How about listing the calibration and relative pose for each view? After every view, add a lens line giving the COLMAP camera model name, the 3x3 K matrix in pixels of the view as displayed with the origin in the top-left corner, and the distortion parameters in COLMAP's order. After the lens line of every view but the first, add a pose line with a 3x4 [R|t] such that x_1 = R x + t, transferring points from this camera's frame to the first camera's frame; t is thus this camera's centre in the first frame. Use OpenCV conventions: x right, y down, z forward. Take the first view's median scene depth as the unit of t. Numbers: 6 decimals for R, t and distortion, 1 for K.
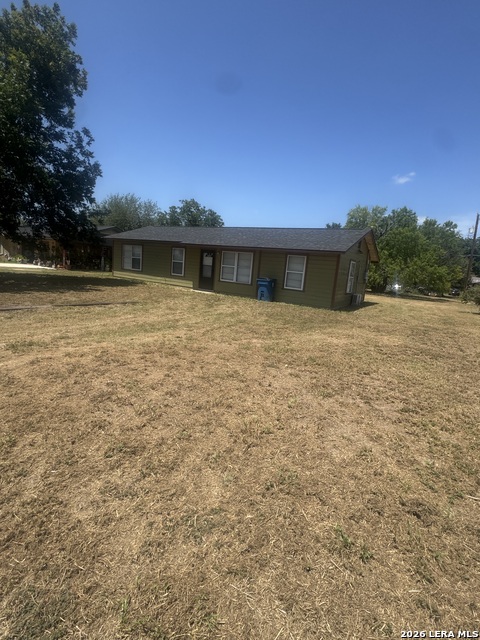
lens RADIAL K [[313.7, 0, 240.0], [0, 313.7, 320.0], [0, 0, 1]] dist [0.000002, 0.000206]
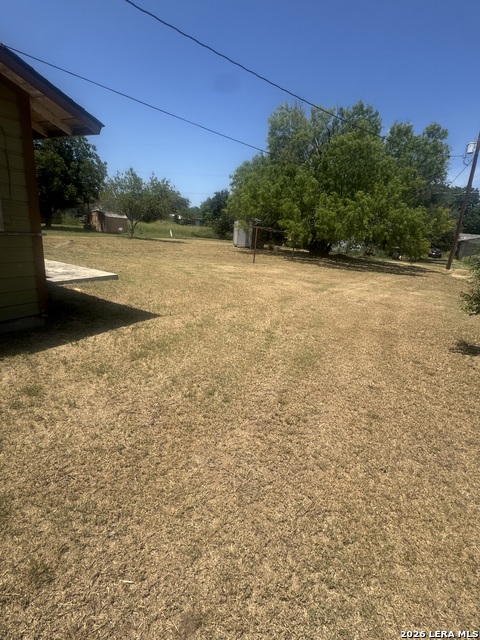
lens RADIAL K [[313.7, 0, 240.0], [0, 313.7, 320.0], [0, 0, 1]] dist [0.000002, 0.000206]
pose [[0.998633, -0.018717, 0.048809, 0.273990], [0.012739, 0.992690, 0.120020, -0.042200], [-0.050699, -0.119234, 0.991571, 0.402844]]
